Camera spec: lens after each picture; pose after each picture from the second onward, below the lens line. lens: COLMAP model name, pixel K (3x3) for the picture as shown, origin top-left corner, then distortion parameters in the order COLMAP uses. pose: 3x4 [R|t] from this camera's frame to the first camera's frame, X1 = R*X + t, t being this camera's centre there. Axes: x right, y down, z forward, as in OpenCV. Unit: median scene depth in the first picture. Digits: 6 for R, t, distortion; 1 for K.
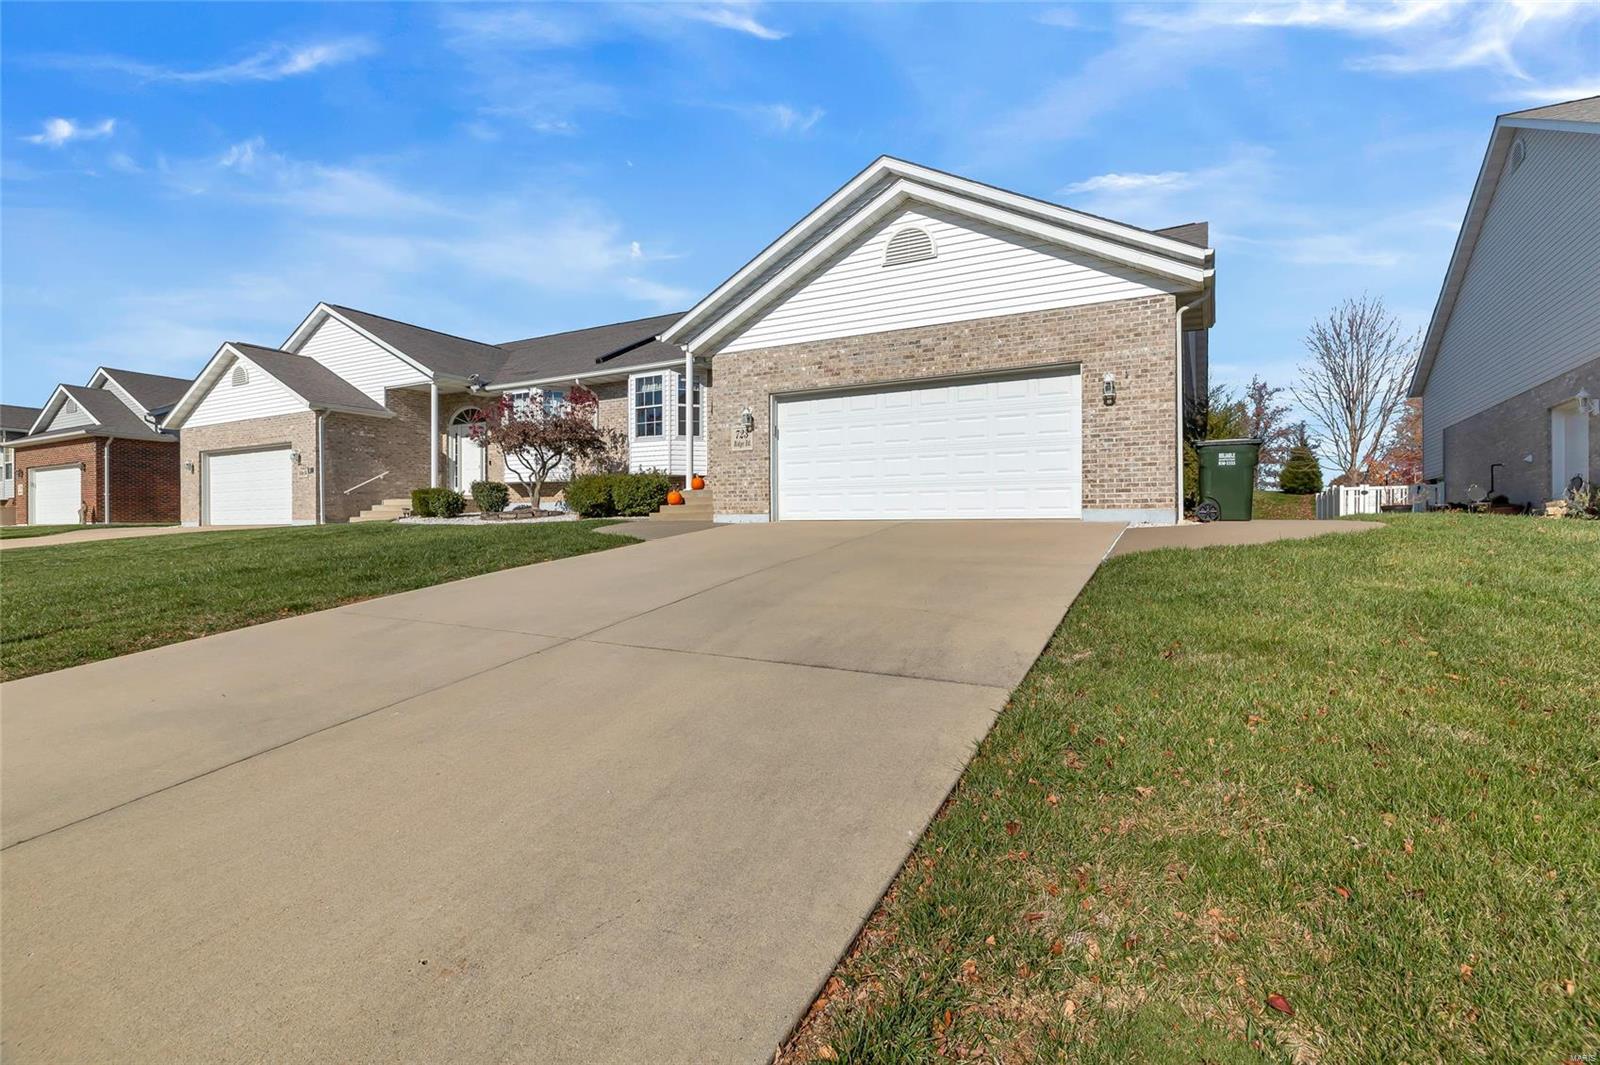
lens RADIAL K [[752.3, 0, 800.1], [0, 752.3, 531.1], [0, 0, 1]] dist [-0.000458, -0.000671]
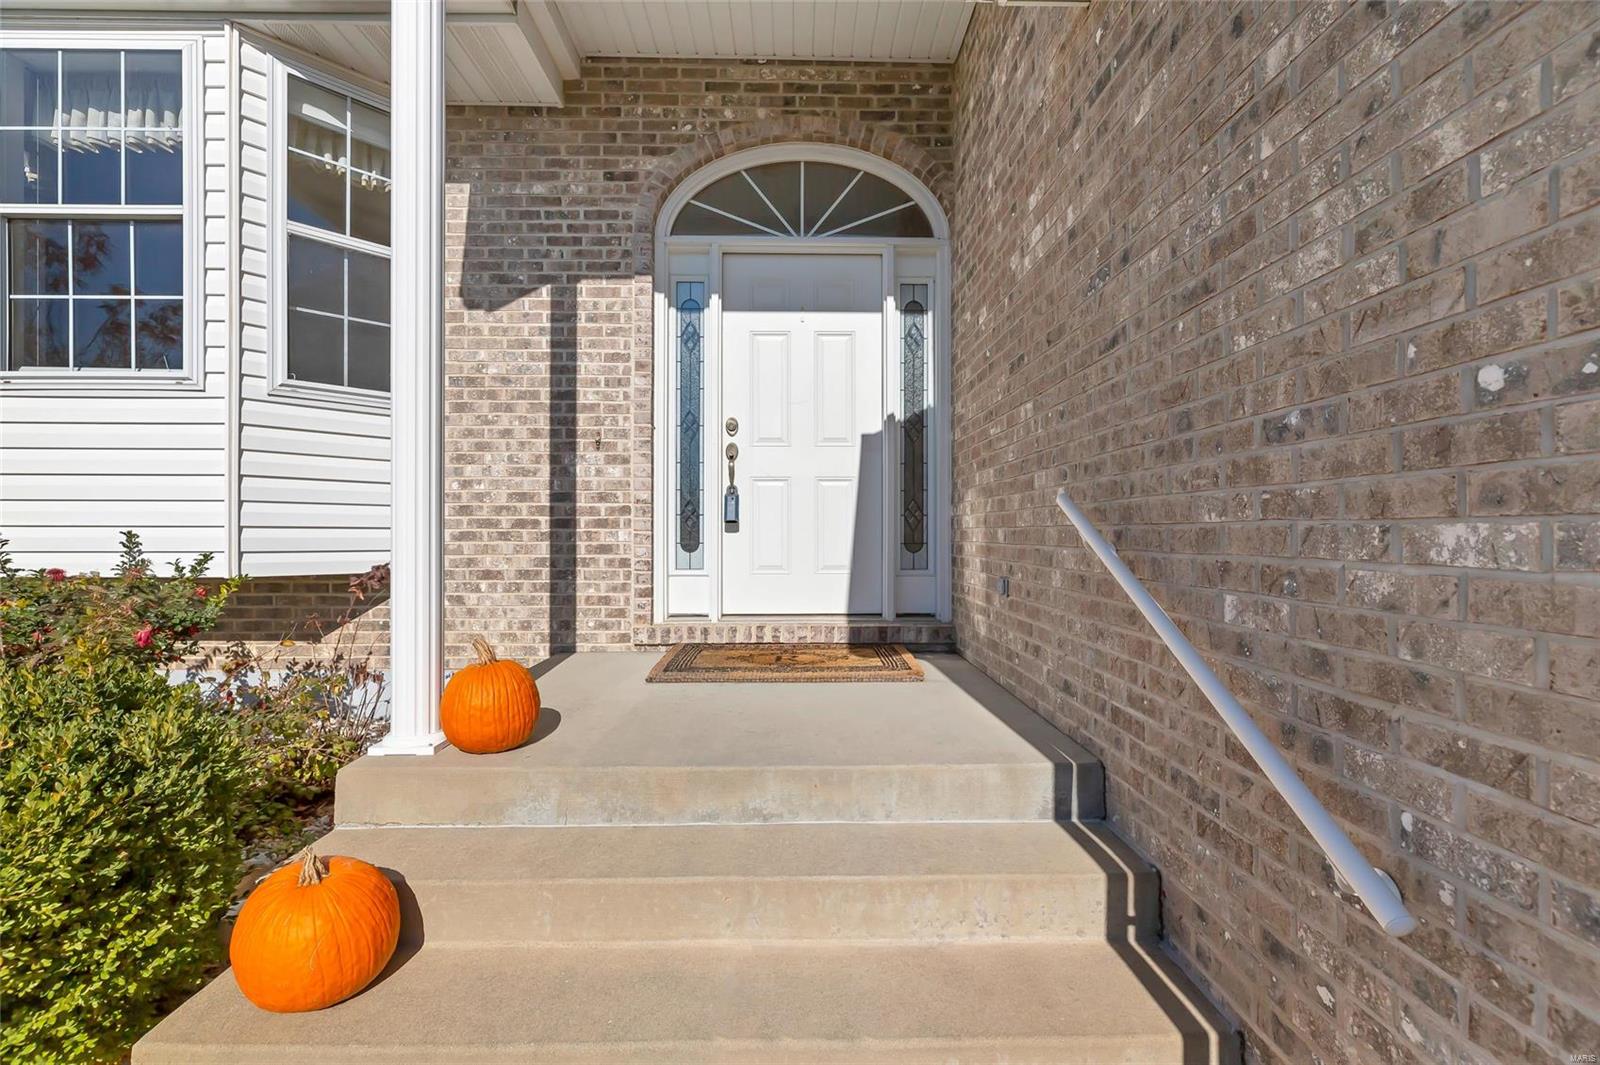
lens RADIAL K [[721.9, 0, 808.5], [0, 721.9, 530.2], [0, 0, 1]] dist [0.004346, 0.000775]
pose [[0.866956, 0.003908, 0.498369, -0.187402], [-0.002104, 0.999989, -0.004181, -0.117684], [-0.498380, 0.002576, 0.866955, 1.039824]]
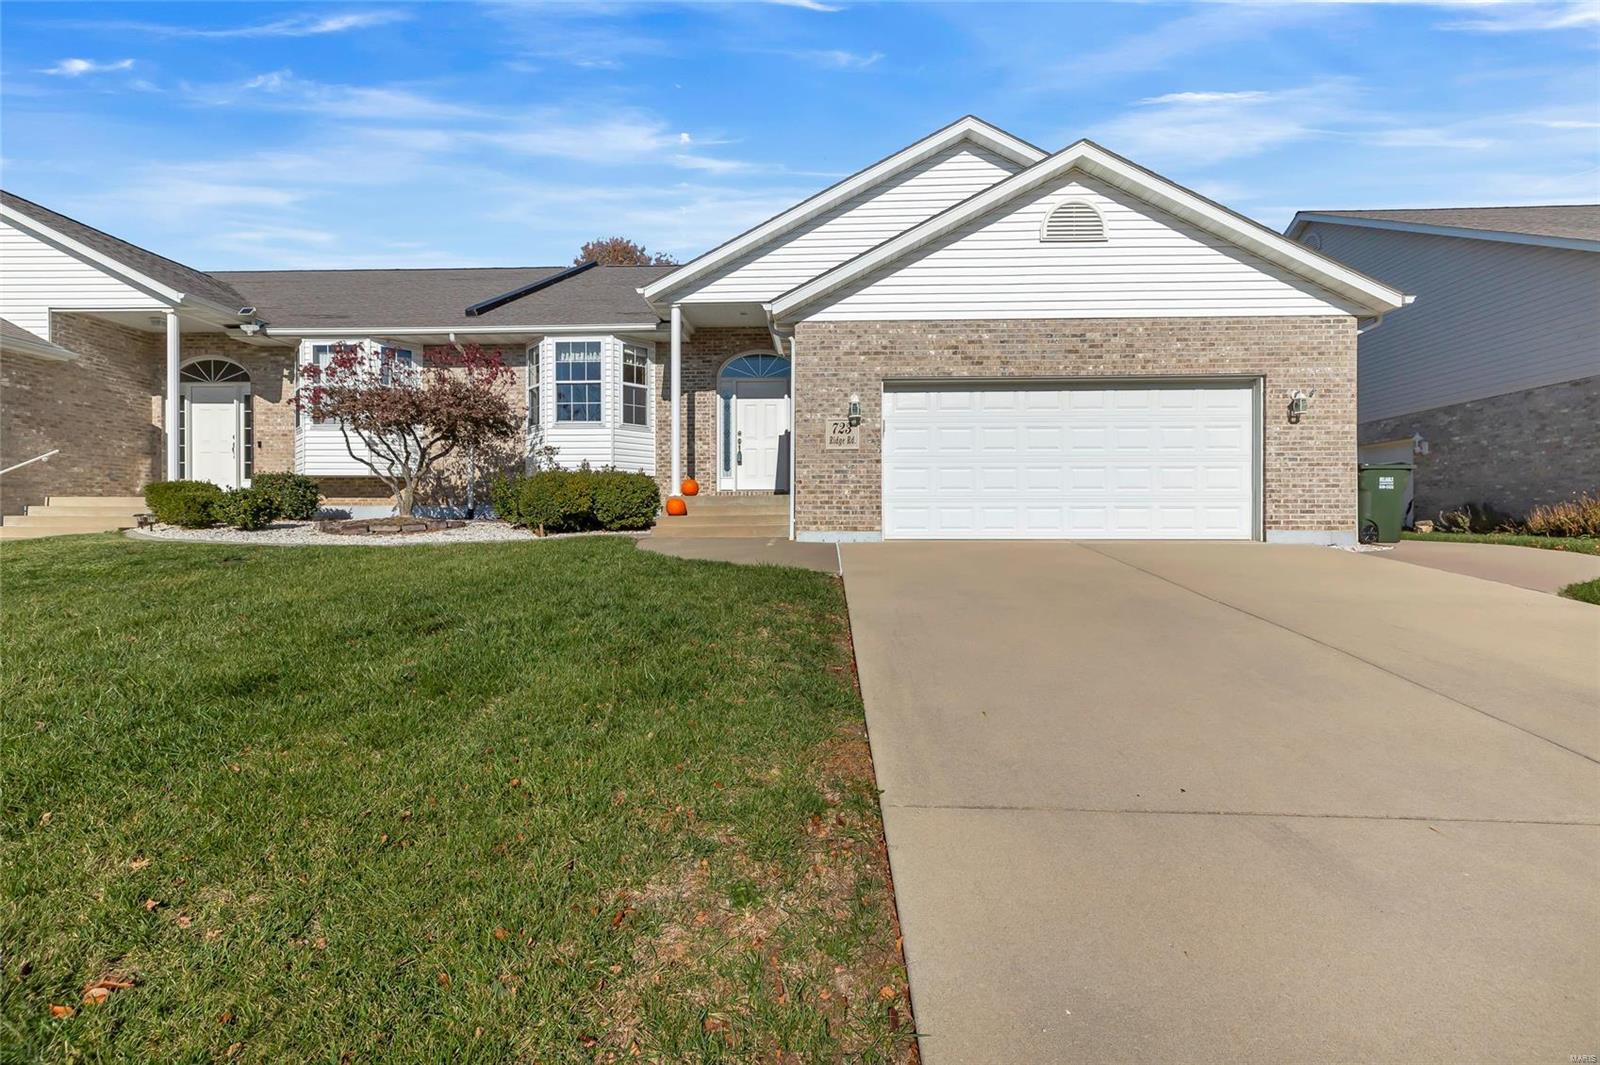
lens RADIAL K [[721.9, 0, 798.4], [0, 721.9, 532.5], [0, 0, 1]] dist [0.004346, 0.000775]
pose [[0.895047, -0.002643, 0.445965, -0.450886], [0.000979, 0.999992, 0.003961, -0.024308], [-0.445972, -0.003109, 0.895042, 0.352668]]
